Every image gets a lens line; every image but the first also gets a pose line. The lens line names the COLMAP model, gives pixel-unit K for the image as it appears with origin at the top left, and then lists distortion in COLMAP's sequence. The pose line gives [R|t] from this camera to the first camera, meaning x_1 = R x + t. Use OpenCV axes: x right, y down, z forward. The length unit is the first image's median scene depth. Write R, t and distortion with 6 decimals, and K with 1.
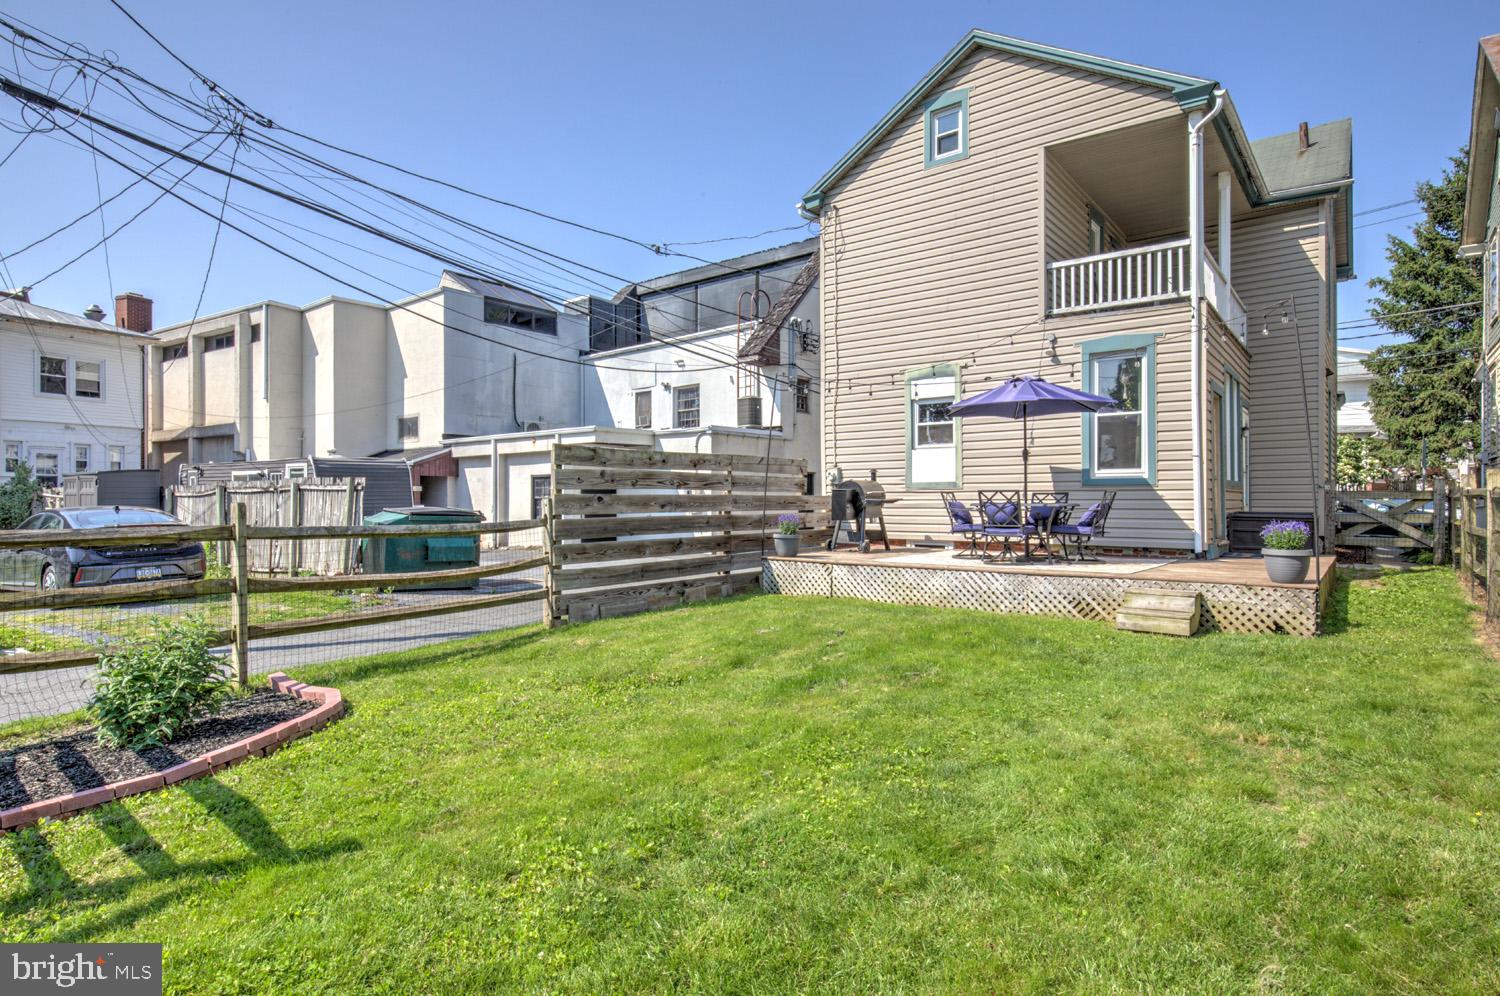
lens RADIAL K [[781.1, 0, 757.3], [0, 781.1, 501.9], [0, 0, 1]] dist [-0.002840, 0.003615]
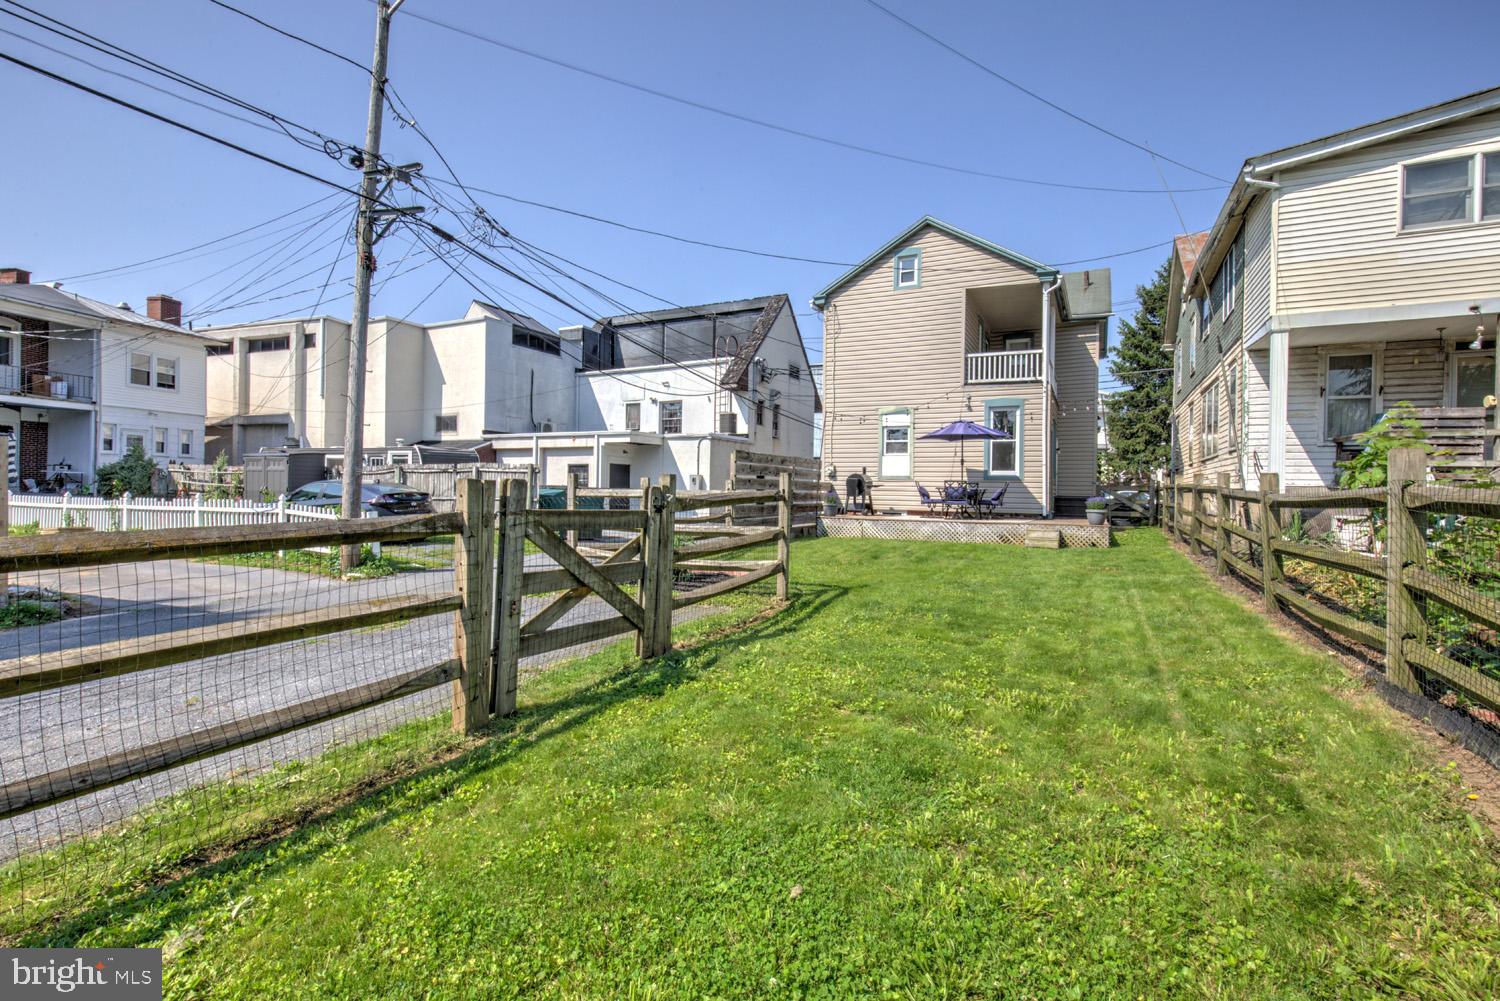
lens RADIAL K [[695.3, 0, 748.9], [0, 695.3, 494.1], [0, 0, 1]] dist [0.002066, -0.000991]
pose [[0.978772, 0.016526, 0.204286, -0.390962], [-0.017204, 0.999851, 0.001542, 0.017845], [-0.204230, -0.005024, 0.978910, -0.410557]]
